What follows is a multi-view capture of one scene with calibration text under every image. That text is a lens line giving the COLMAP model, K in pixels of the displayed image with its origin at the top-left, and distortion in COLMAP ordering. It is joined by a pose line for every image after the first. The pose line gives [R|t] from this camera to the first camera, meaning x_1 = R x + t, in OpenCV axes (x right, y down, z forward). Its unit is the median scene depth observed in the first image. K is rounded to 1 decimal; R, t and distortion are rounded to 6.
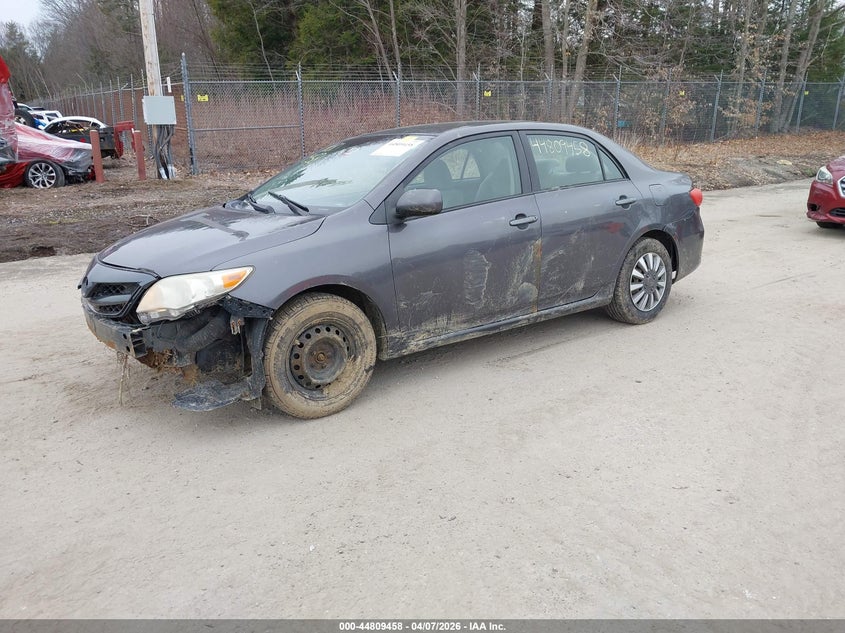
lens RADIAL K [[667.5, 0, 420.5], [0, 667.5, 316.8], [0, 0, 1]] dist [0.036822, 0.003337]
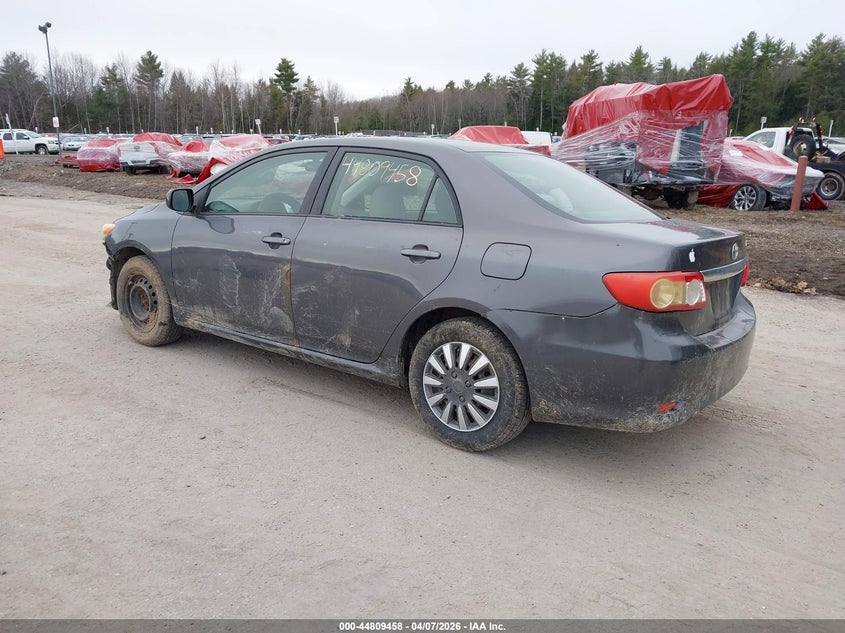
lens RADIAL K [[667.5, 0, 421.2], [0, 667.5, 316.5], [0, 0, 1]] dist [0.036822, 0.003337]
pose [[0.310152, 0.256675, -0.915382, 1.034535], [-0.292971, 0.941808, 0.164820, -0.242013], [0.904419, 0.217061, 0.367302, 0.815199]]
